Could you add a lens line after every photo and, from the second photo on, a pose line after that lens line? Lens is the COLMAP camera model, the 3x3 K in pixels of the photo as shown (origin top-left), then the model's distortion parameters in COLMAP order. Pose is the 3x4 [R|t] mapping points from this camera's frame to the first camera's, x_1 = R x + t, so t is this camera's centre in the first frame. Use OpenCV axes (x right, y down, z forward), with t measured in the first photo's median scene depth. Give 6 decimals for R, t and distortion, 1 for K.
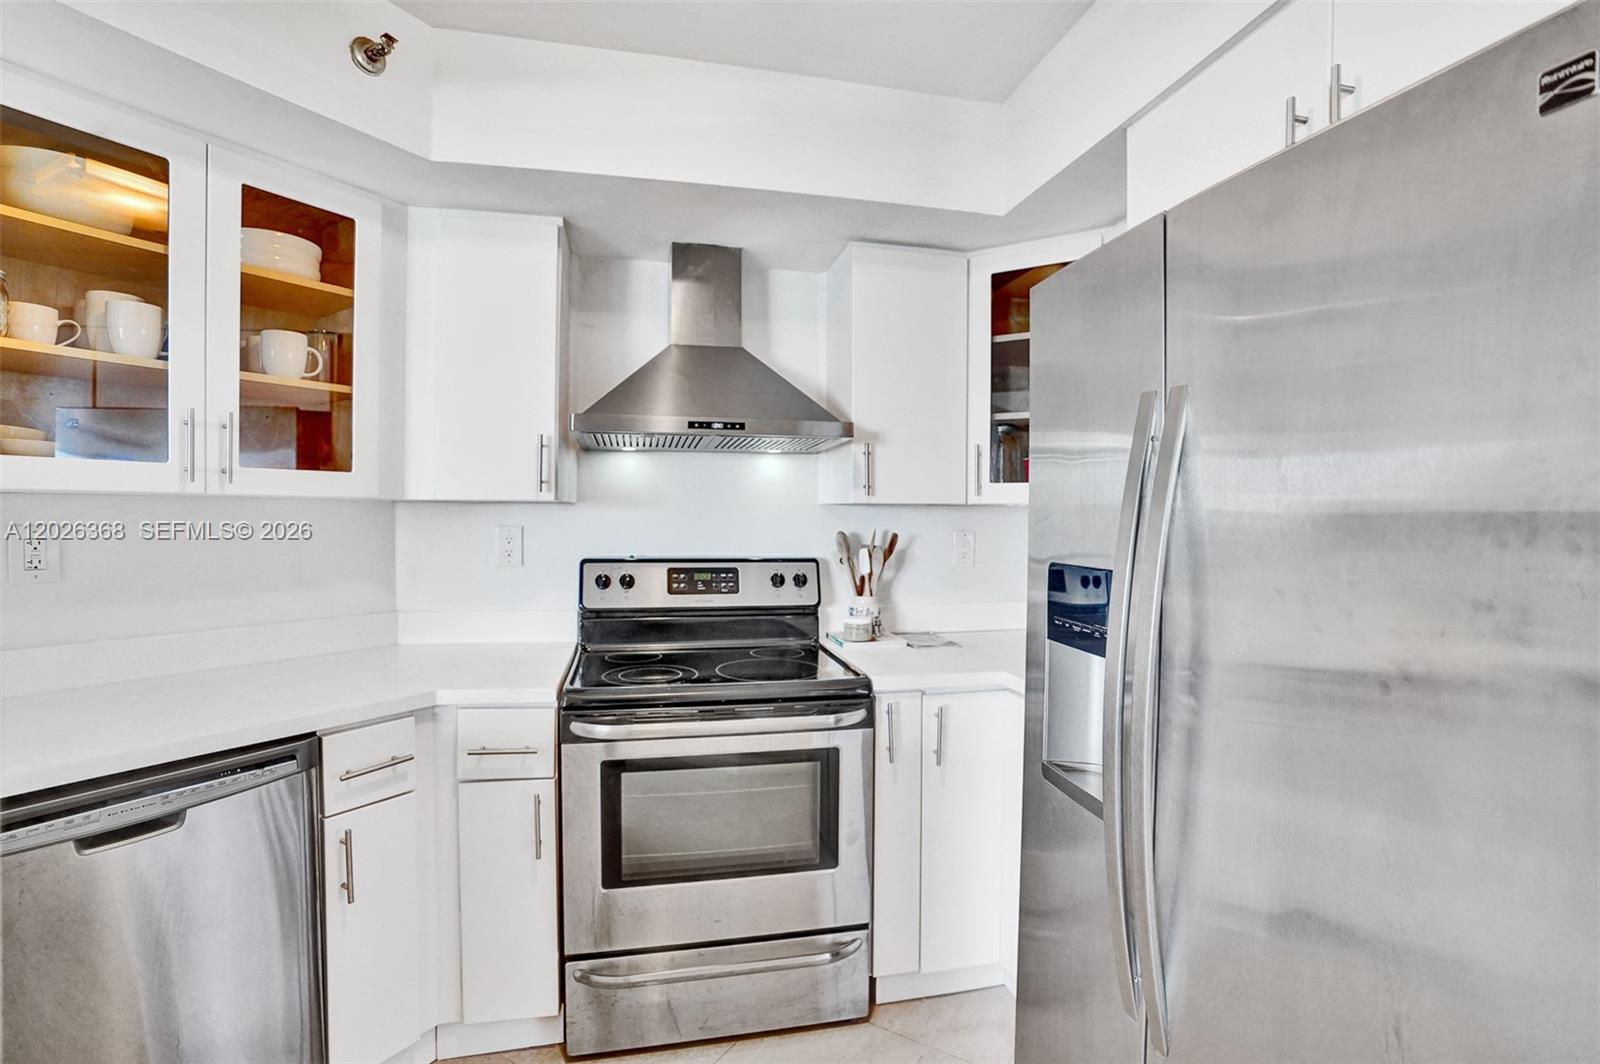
lens RADIAL K [[741.5, 0, 791.9], [0, 741.5, 531.6], [0, 0, 1]] dist [-0.064349, 0.025500]
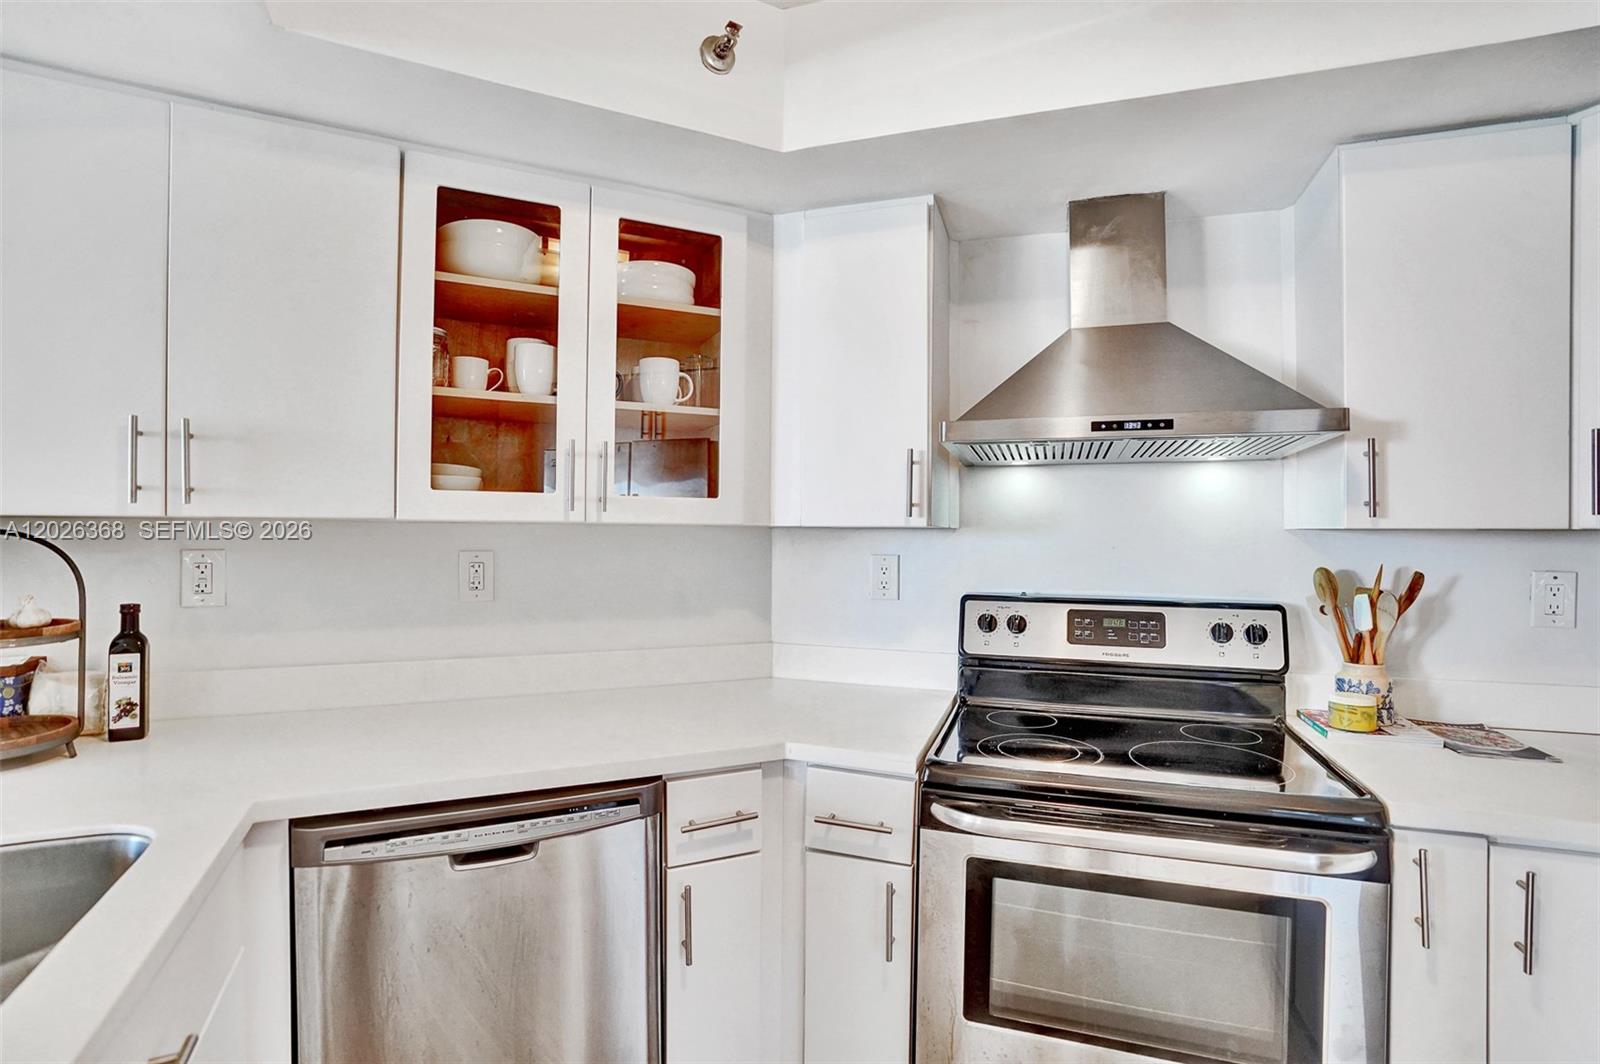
lens RADIAL K [[747.5, 0, 800.0], [0, 747.5, 532.0], [0, 0, 1]] dist [-0.066489, 0.022915]
pose [[0.859422, -0.001348, -0.511266, -0.009086], [-0.013608, 0.999582, -0.025509, -0.012246], [0.511086, 0.028881, 0.859044, 0.189320]]
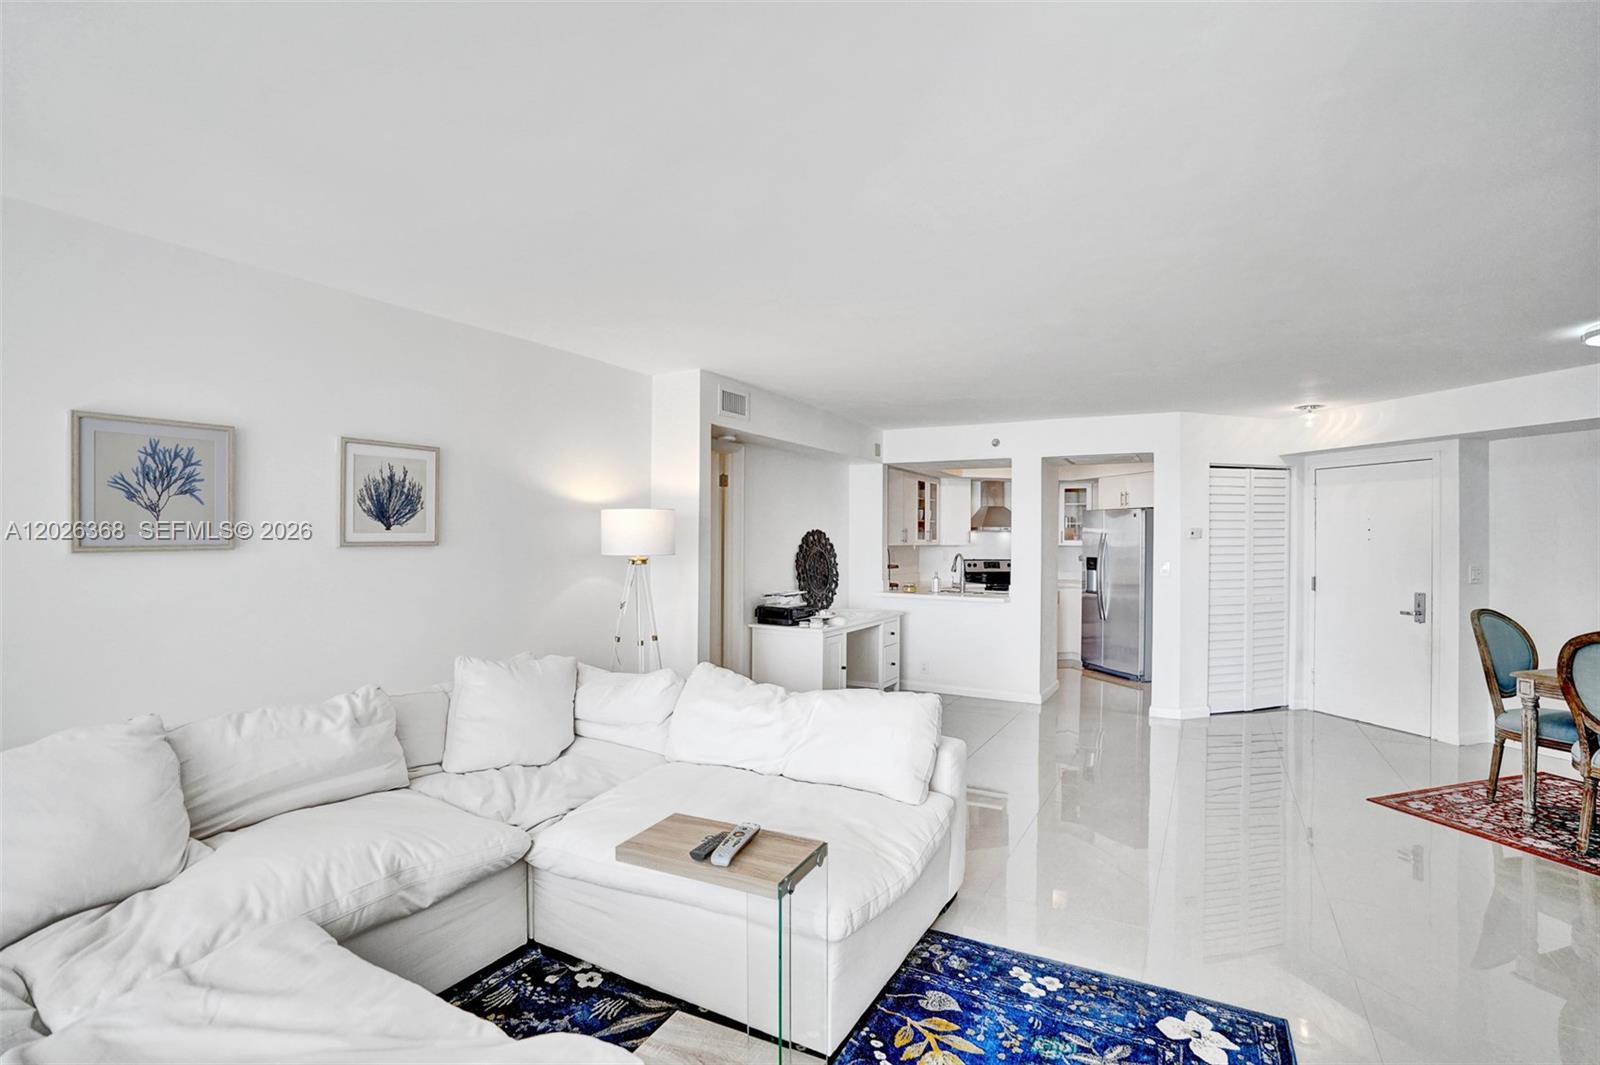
lens RADIAL K [[741.5, 0, 791.9], [0, 741.5, 532.1], [0, 0, 1]] dist [-0.064349, 0.025500]
pose [[0.999176, 0.001185, 0.040560, -1.550014], [-0.000011, 0.999581, -0.028952, 0.006302], [-0.040577, 0.028928, 0.998758, -3.303355]]
